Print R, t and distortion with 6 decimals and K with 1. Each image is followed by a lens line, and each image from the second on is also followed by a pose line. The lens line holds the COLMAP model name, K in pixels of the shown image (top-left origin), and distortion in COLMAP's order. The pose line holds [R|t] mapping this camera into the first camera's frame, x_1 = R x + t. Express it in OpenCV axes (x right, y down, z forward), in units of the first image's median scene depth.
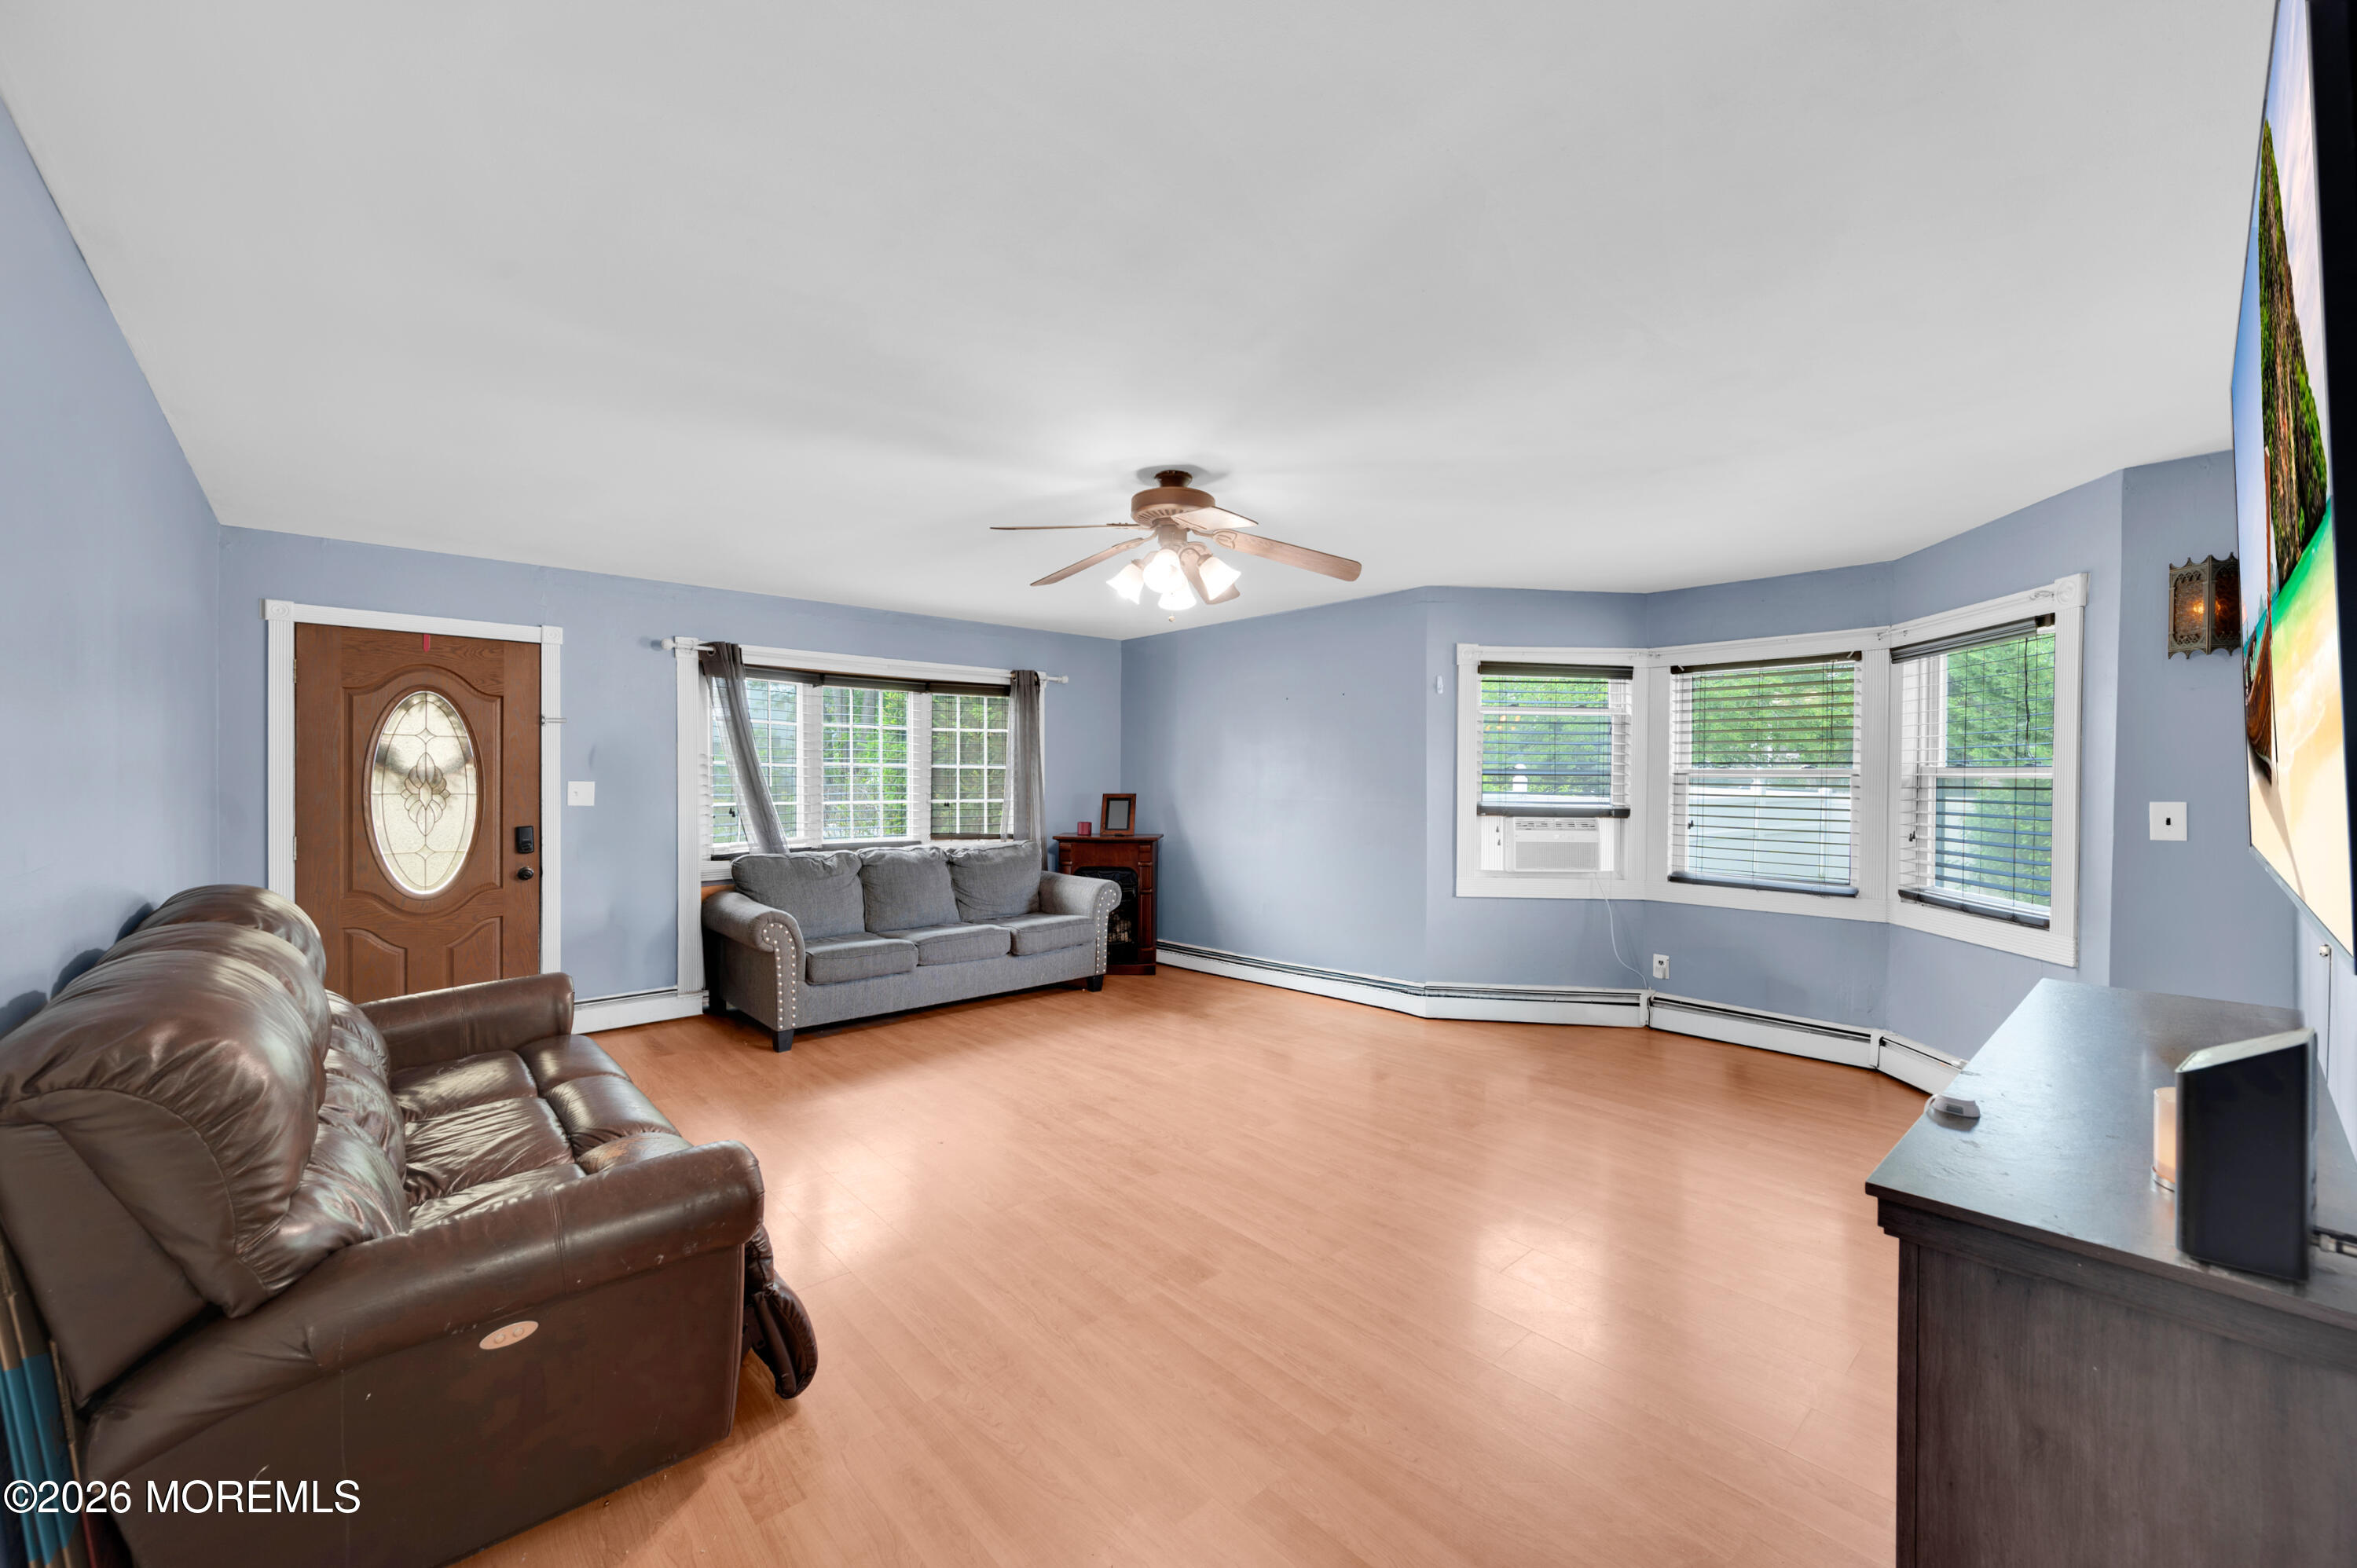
lens RADIAL K [[926.8, 0, 1181.7], [0, 926.8, 787.1], [0, 0, 1]] dist [0.001181, 0.000018]
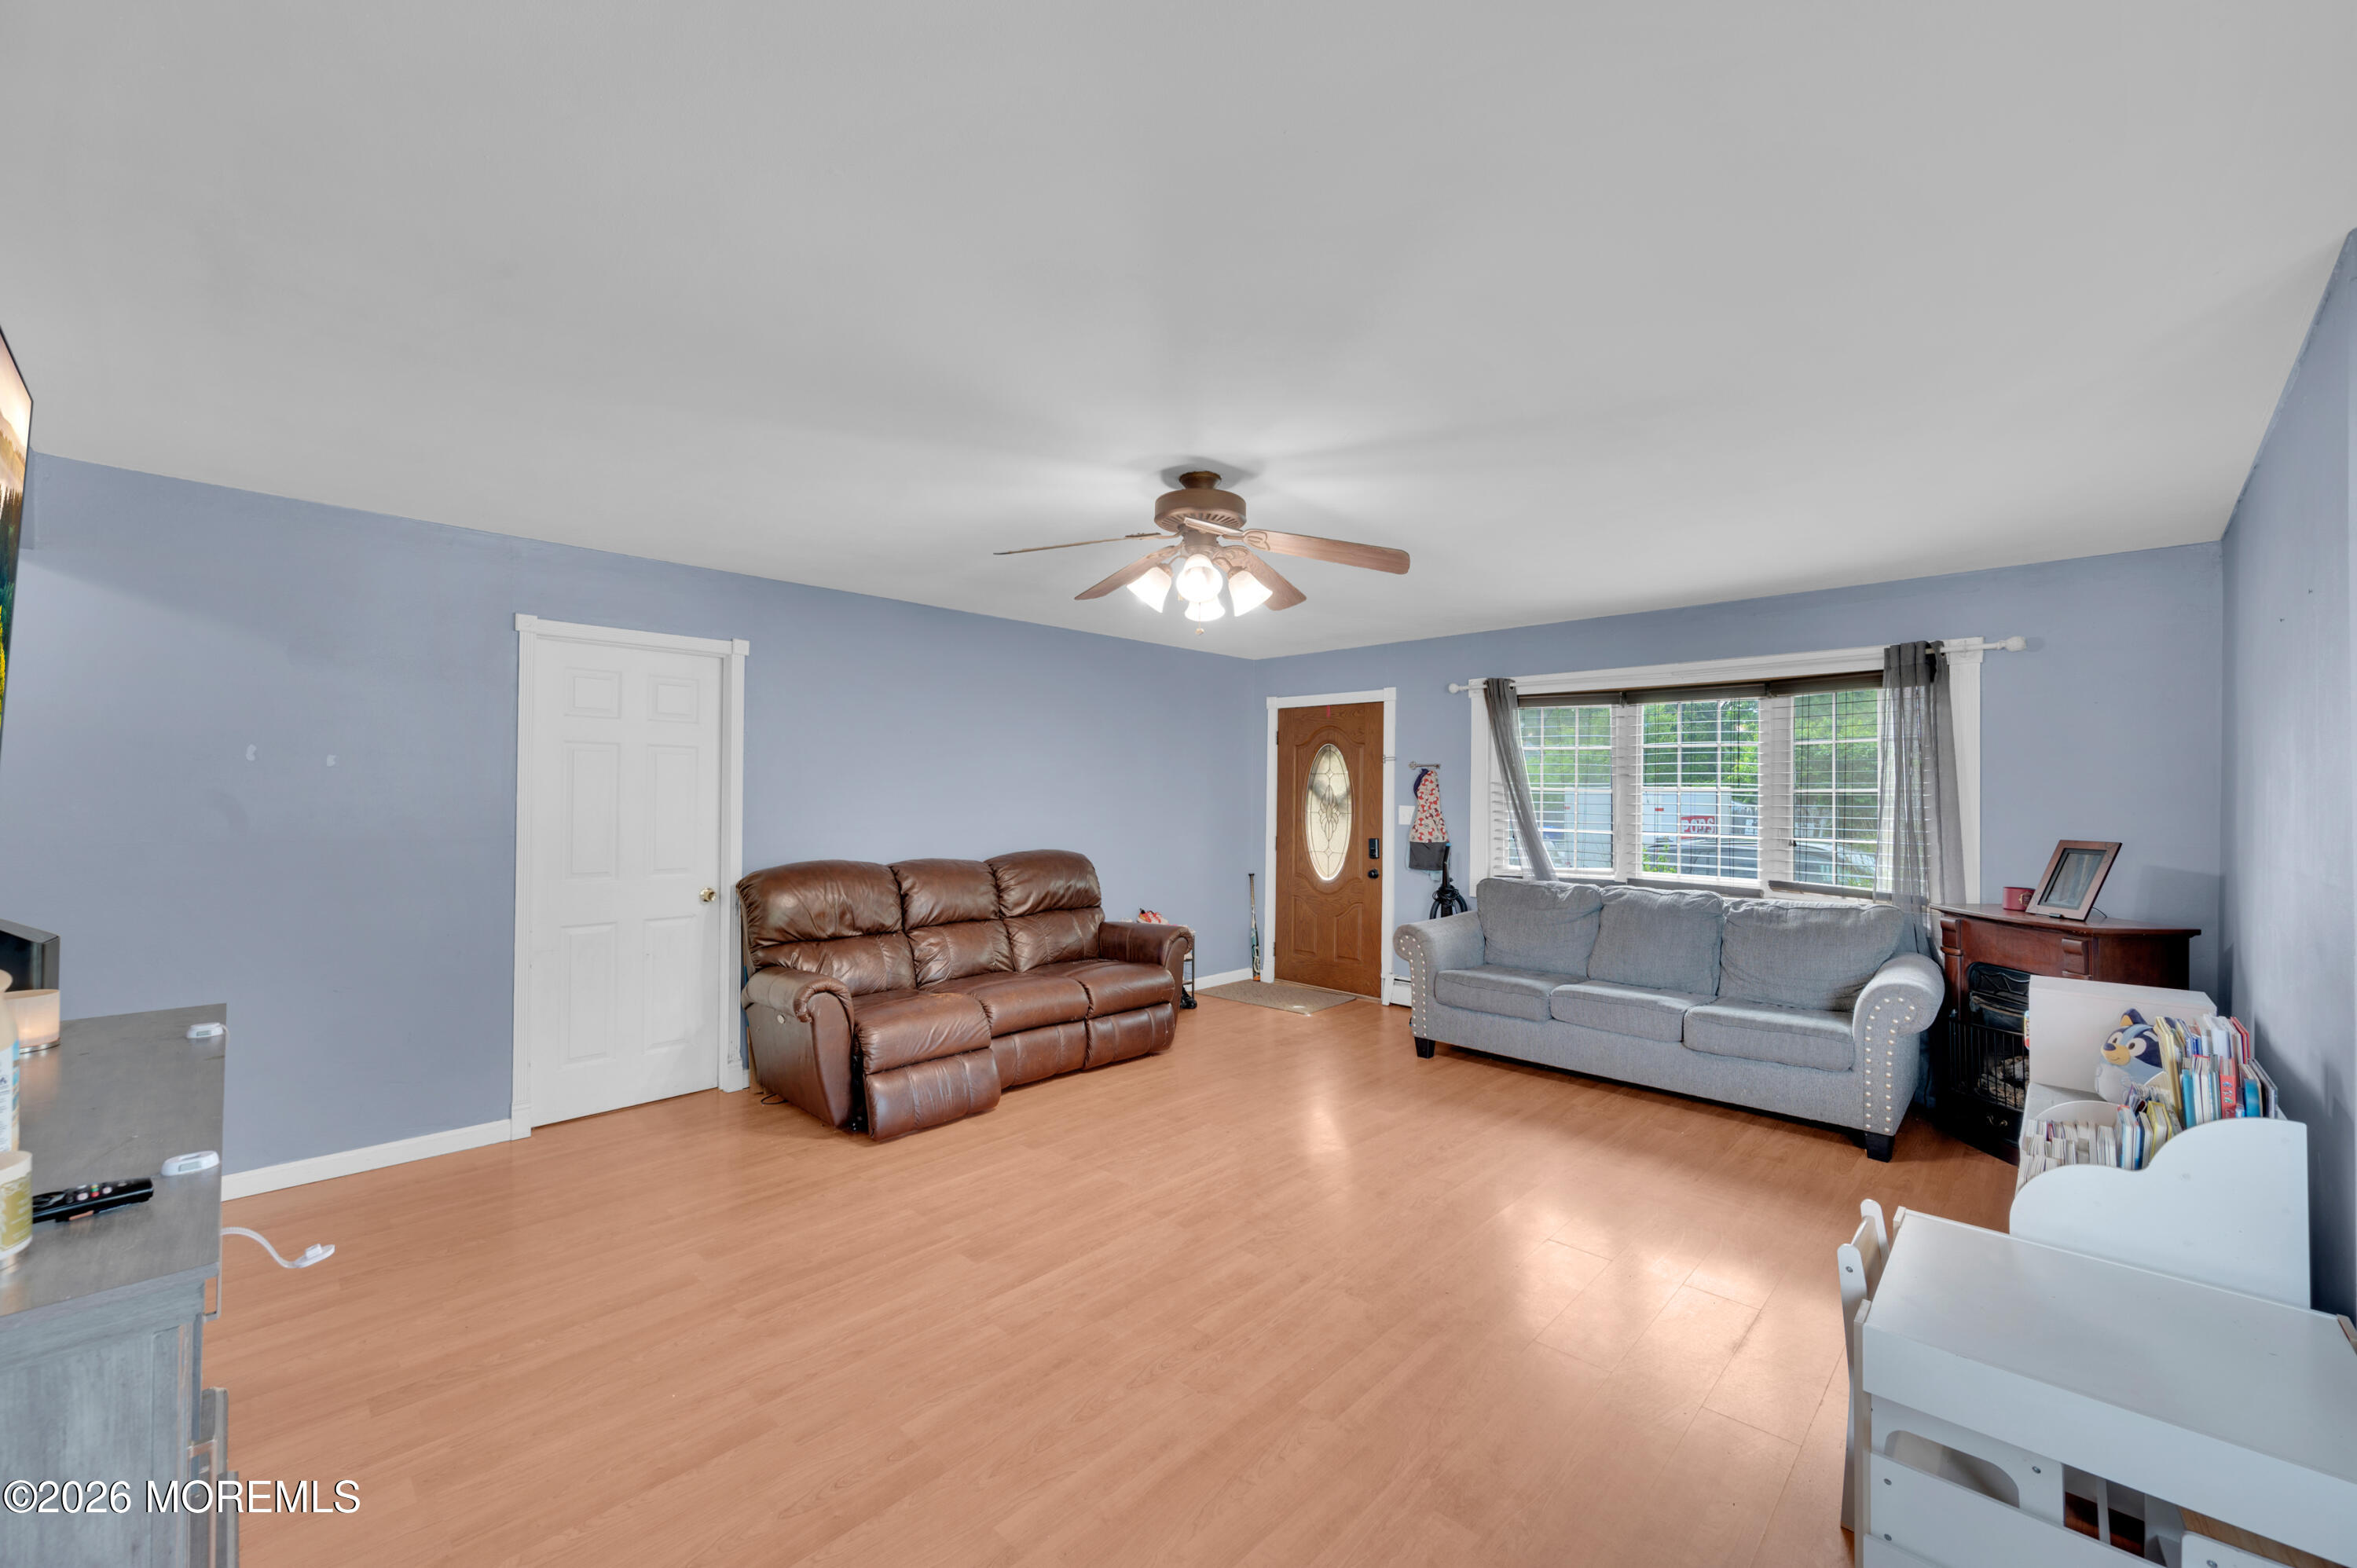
lens RADIAL K [[926.8, 0, 1181.7], [0, 926.8, 787.1], [0, 0, 1]] dist [0.001181, 0.000018]
pose [[0.066516, -0.011308, -0.997721, 0.602061], [-0.021690, 0.999683, -0.012776, -0.008812], [0.997550, 0.022490, 0.066250, 0.613263]]
